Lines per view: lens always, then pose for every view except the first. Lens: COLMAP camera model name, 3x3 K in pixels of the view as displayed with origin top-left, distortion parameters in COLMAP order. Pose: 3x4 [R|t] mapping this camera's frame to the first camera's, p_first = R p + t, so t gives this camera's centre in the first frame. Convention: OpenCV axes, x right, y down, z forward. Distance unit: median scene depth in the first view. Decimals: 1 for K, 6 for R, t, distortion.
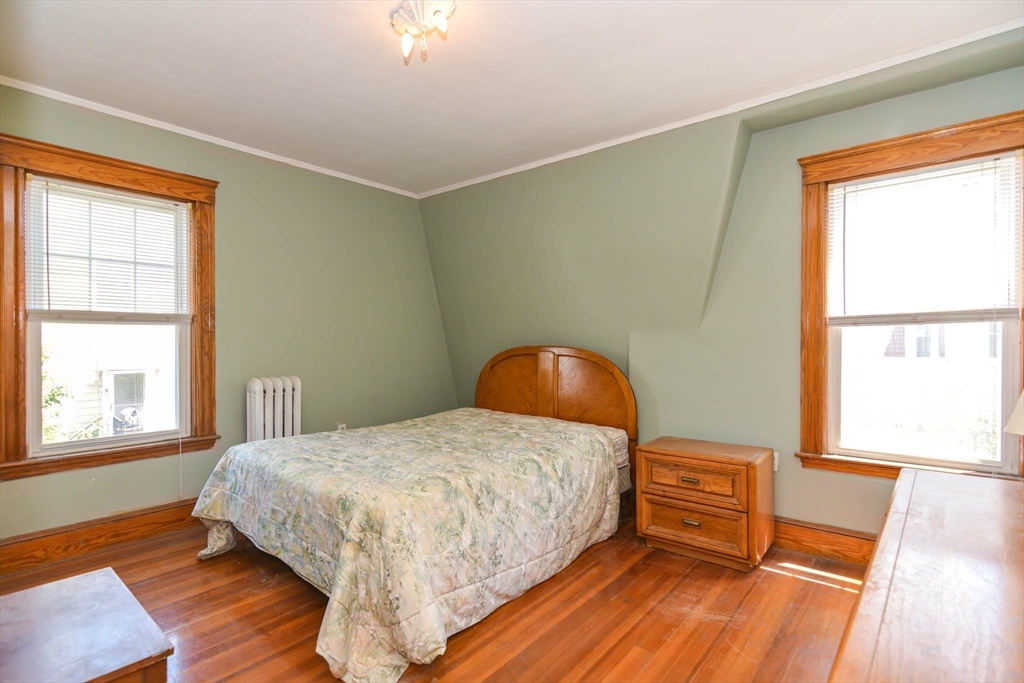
lens RADIAL K [[492.9, 0, 512.6], [0, 492.9, 343.6], [0, 0, 1]] dist [0.011783, -0.010834]
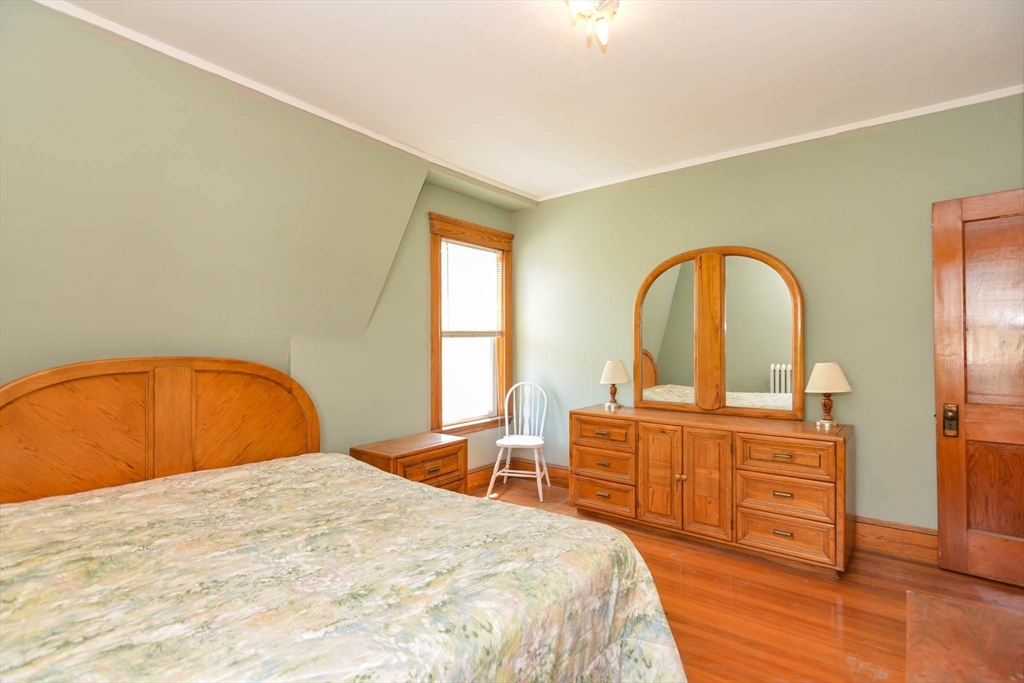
lens RADIAL K [[492.9, 0, 512.6], [0, 492.9, 343.6], [0, 0, 1]] dist [0.011783, -0.010834]
pose [[-0.020100, 0.001128, 0.999797, -0.797613], [0.008815, 0.999961, -0.000951, -0.013942], [-0.999759, 0.008794, -0.020109, 0.838822]]
